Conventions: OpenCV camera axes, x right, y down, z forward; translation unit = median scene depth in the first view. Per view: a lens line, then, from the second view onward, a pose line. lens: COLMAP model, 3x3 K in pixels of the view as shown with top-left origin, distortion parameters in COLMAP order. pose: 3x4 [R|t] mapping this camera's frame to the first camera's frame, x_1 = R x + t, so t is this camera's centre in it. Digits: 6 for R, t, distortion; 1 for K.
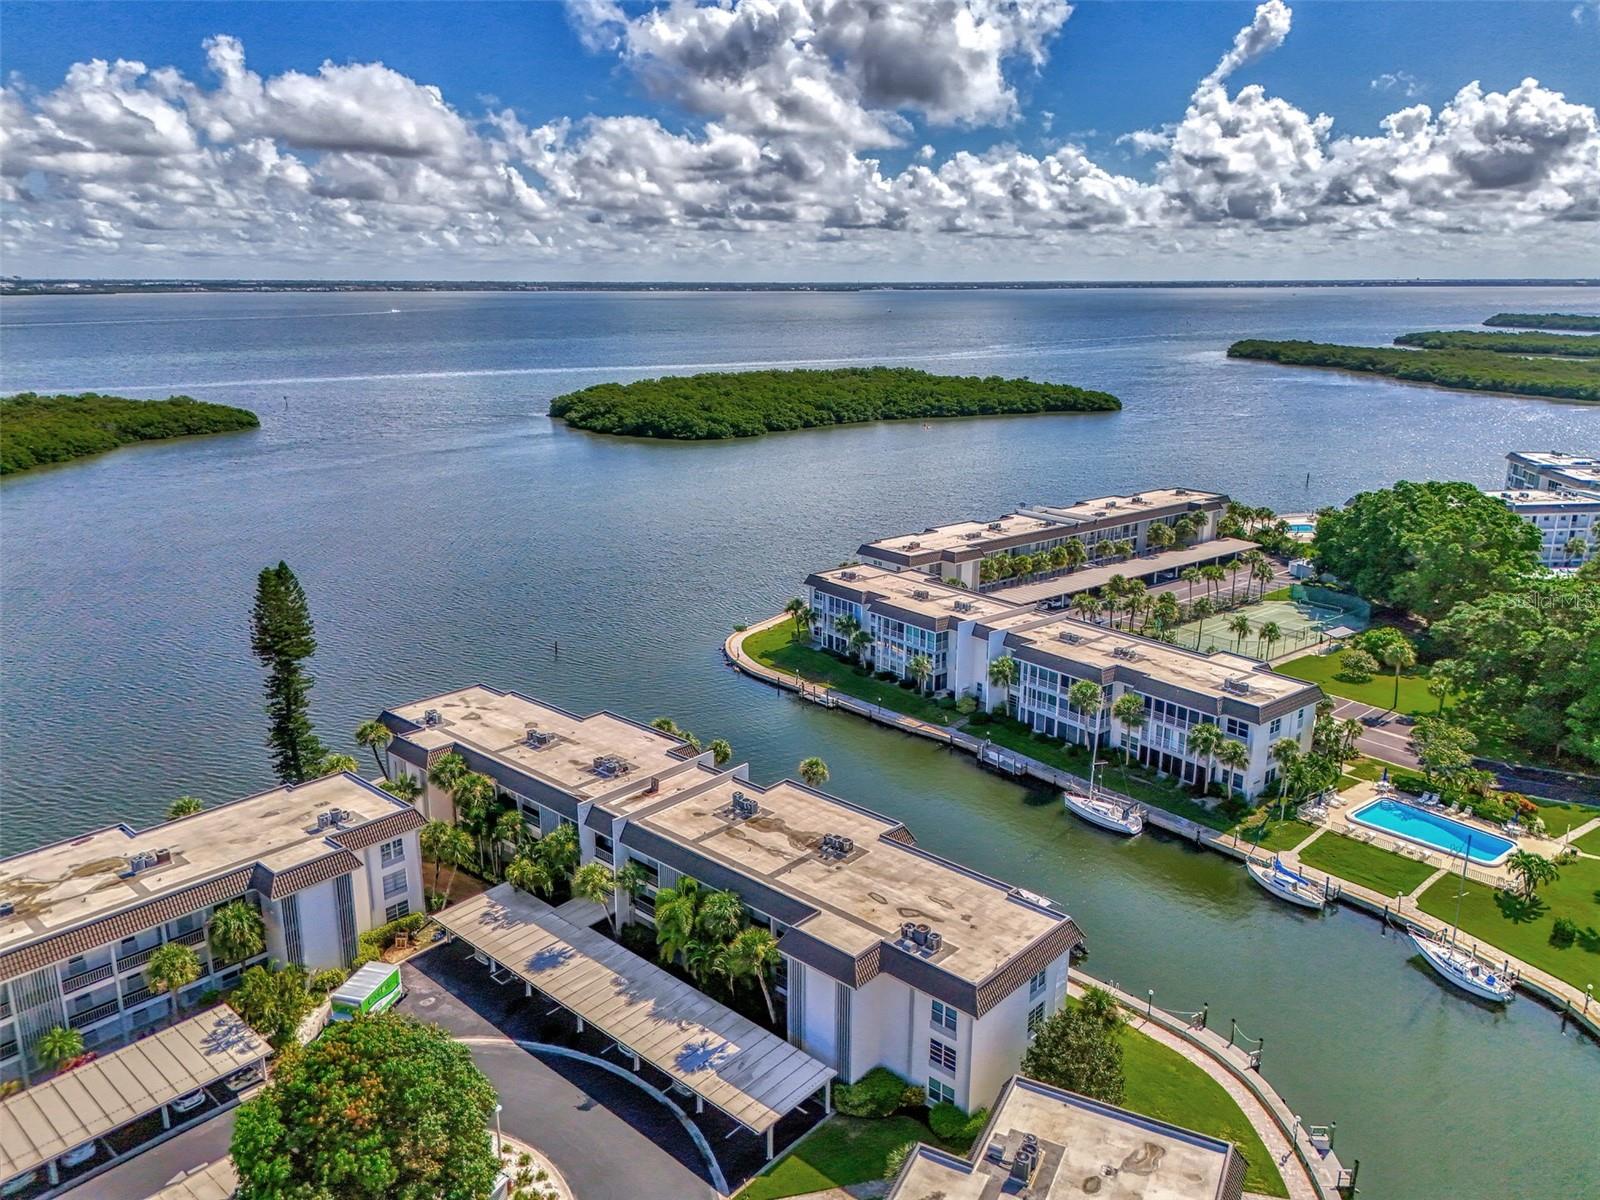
lens RADIAL K [[1181.7, 0, 808.3], [0, 1181.7, 608.6], [0, 0, 1]] dist [0.067168, -0.080192]
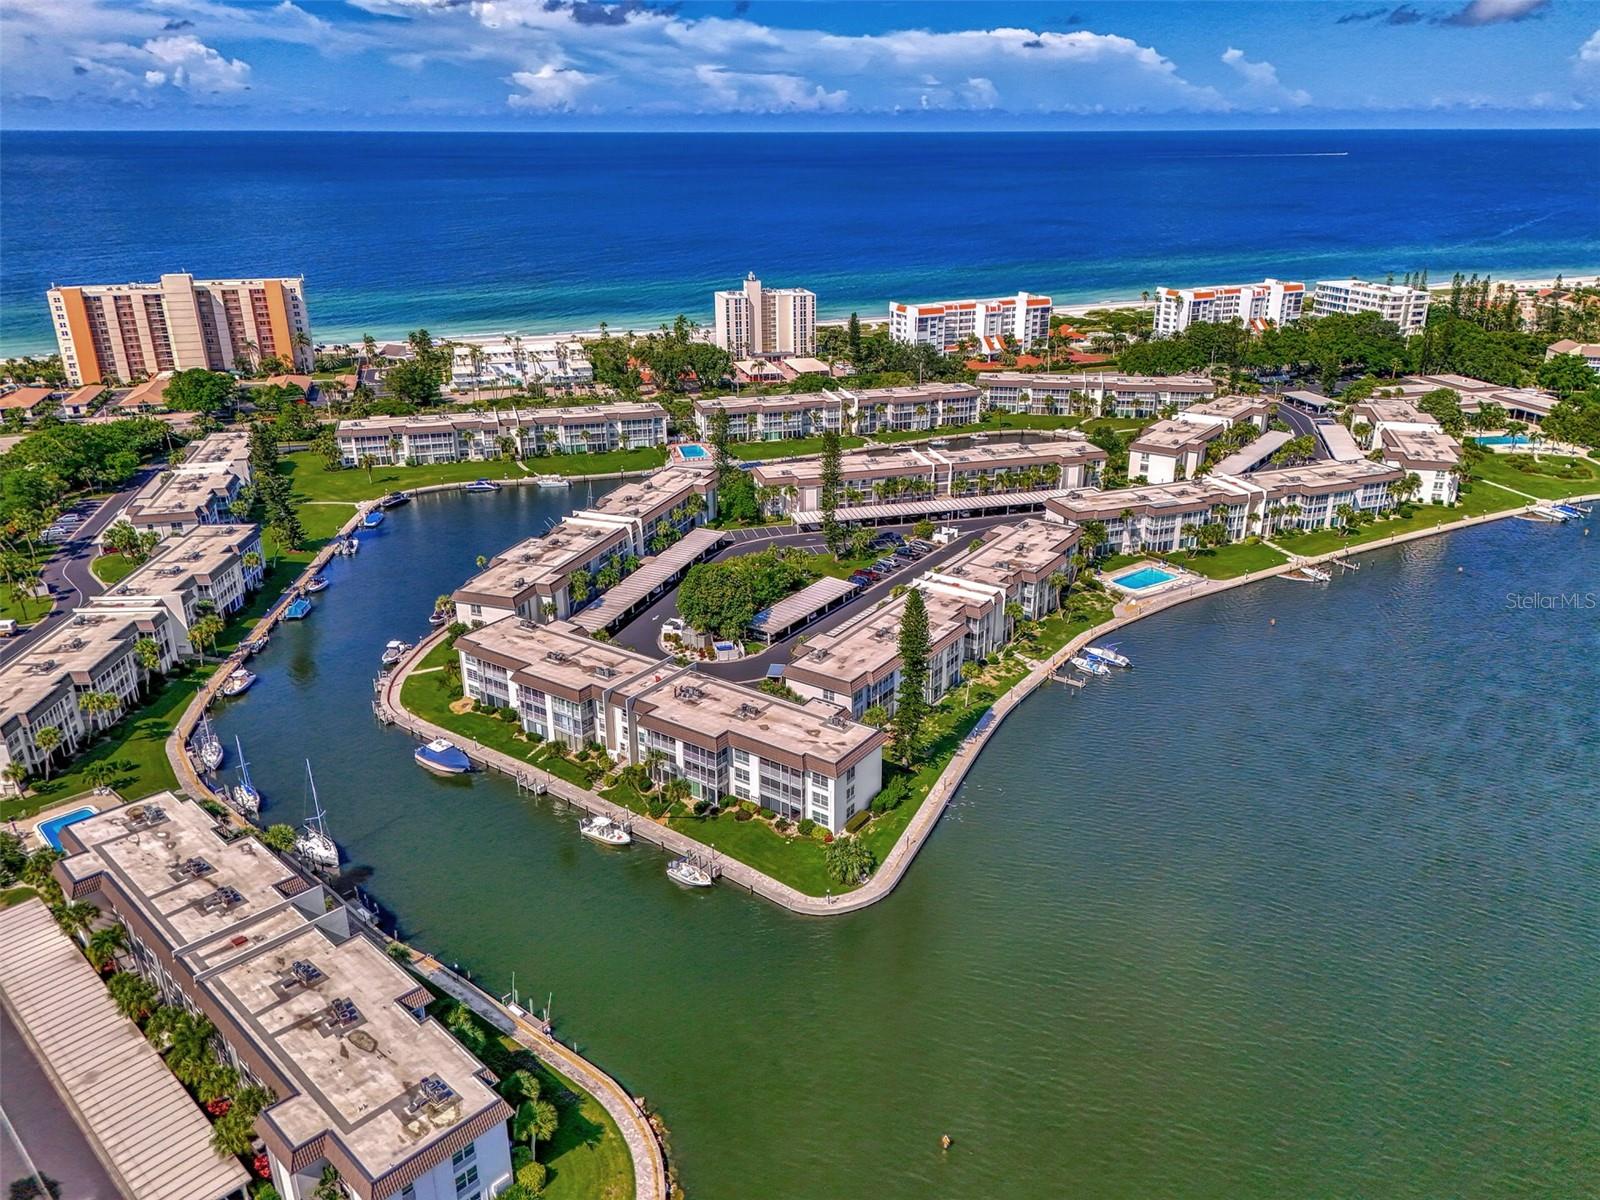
lens RADIAL K [[1174.0, 0, 800.0], [0, 1174.0, 600.0], [0, 0, 1]] dist [0.089233, -0.102504]
pose [[-0.992644, 0.048787, -0.110800, -0.034177], [-0.028211, 0.796799, 0.603586, -0.219237], [0.117733, 0.602272, -0.789561, 0.518286]]
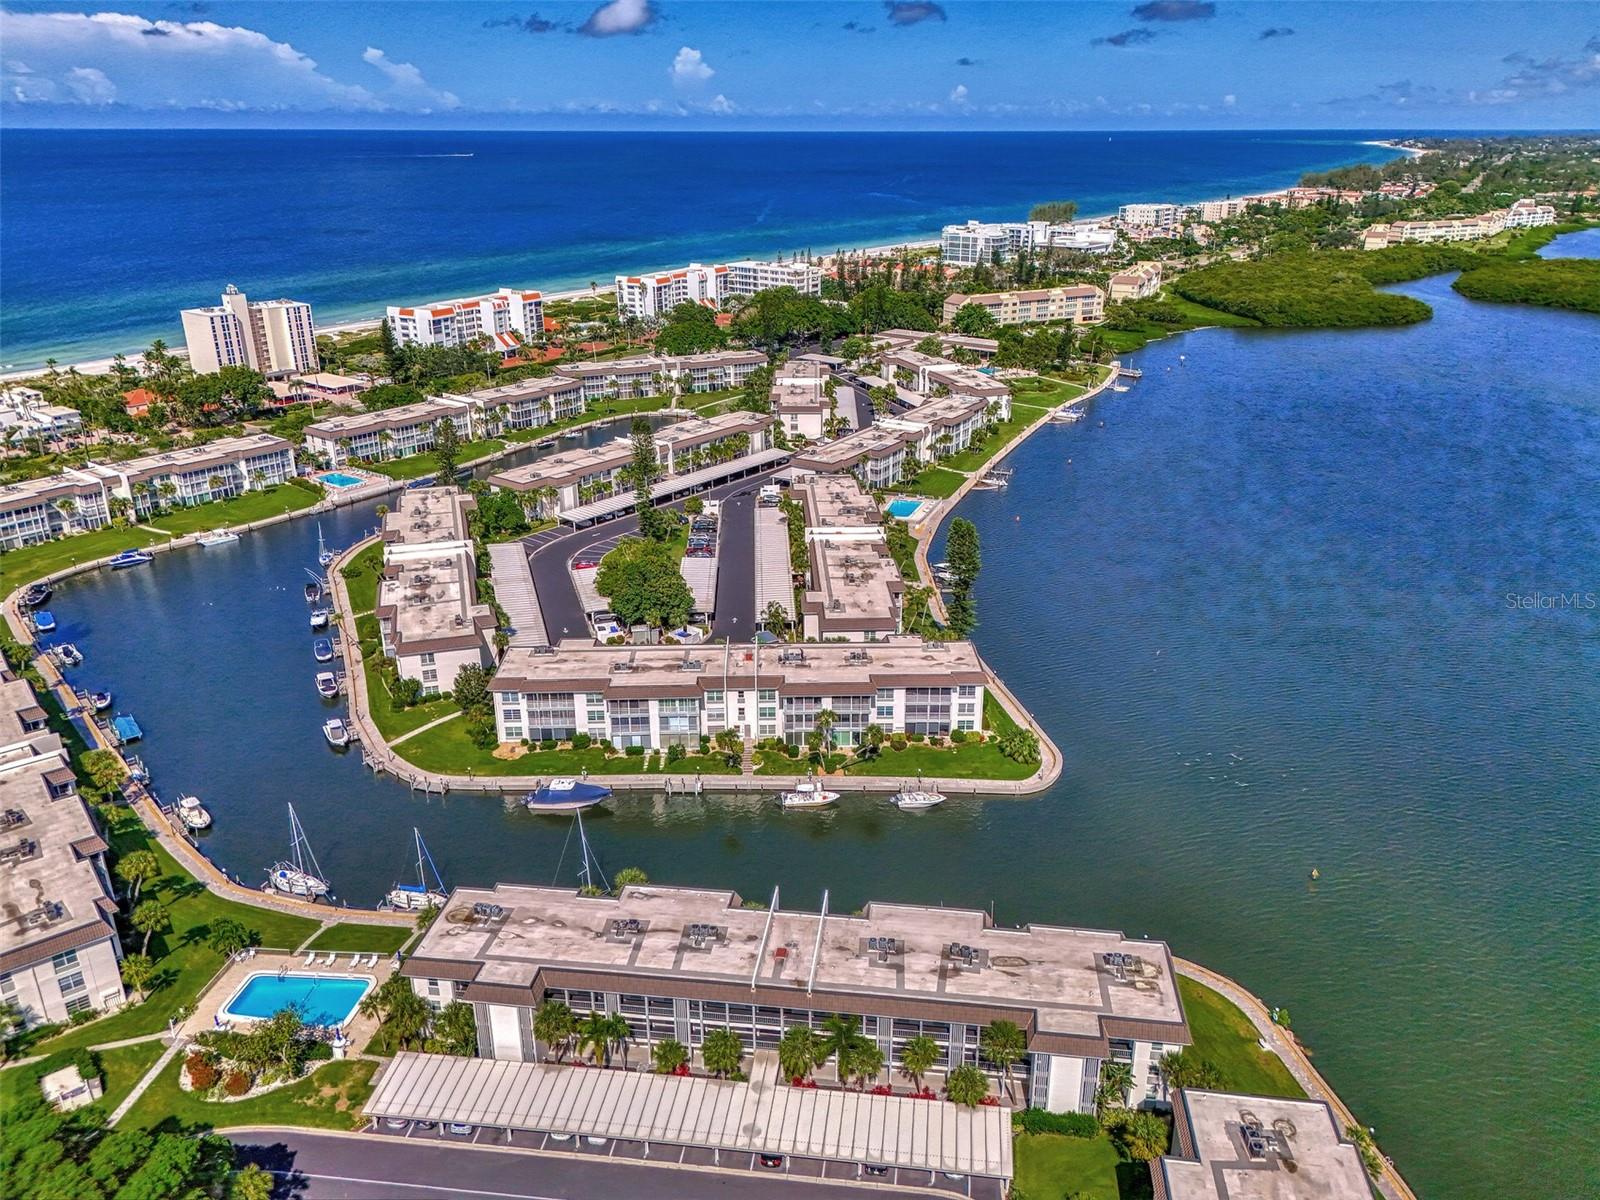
lens RADIAL K [[1193.6, 0, 790.5], [0, 1193.6, 585.5], [0, 0, 1]] dist [0.081326, -0.088186]
pose [[-0.731035, 0.247734, -0.635780, 0.209595], [-0.178794, 0.829662, 0.528862, -0.201272], [0.658499, 0.500290, -0.562218, 0.449359]]
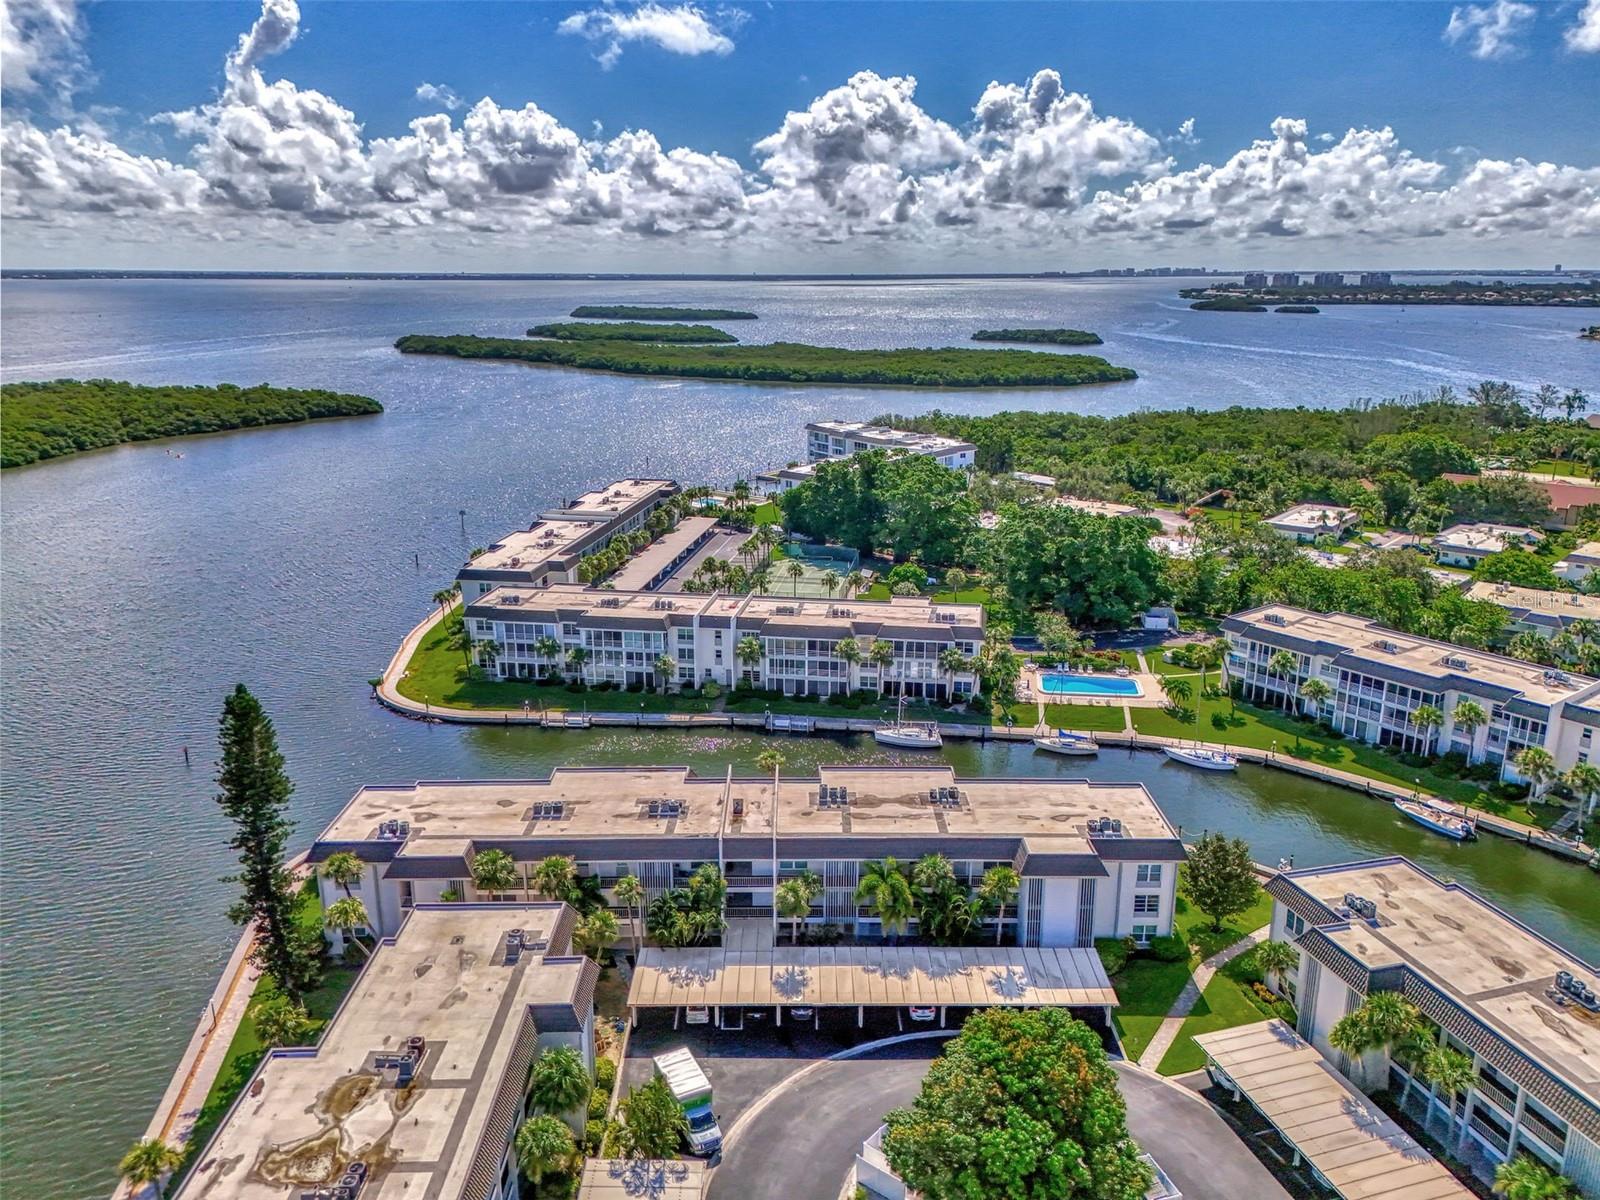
lens RADIAL K [[1163.1, 0, 810.5], [0, 1163.1, 597.0], [0, 0, 1]] dist [0.064780, -0.003769]
pose [[0.736807, -0.181854, 0.651187, -0.161316], [0.181956, 0.980948, 0.068065, -0.019605], [-0.651159, 0.068336, 0.755859, 0.040294]]
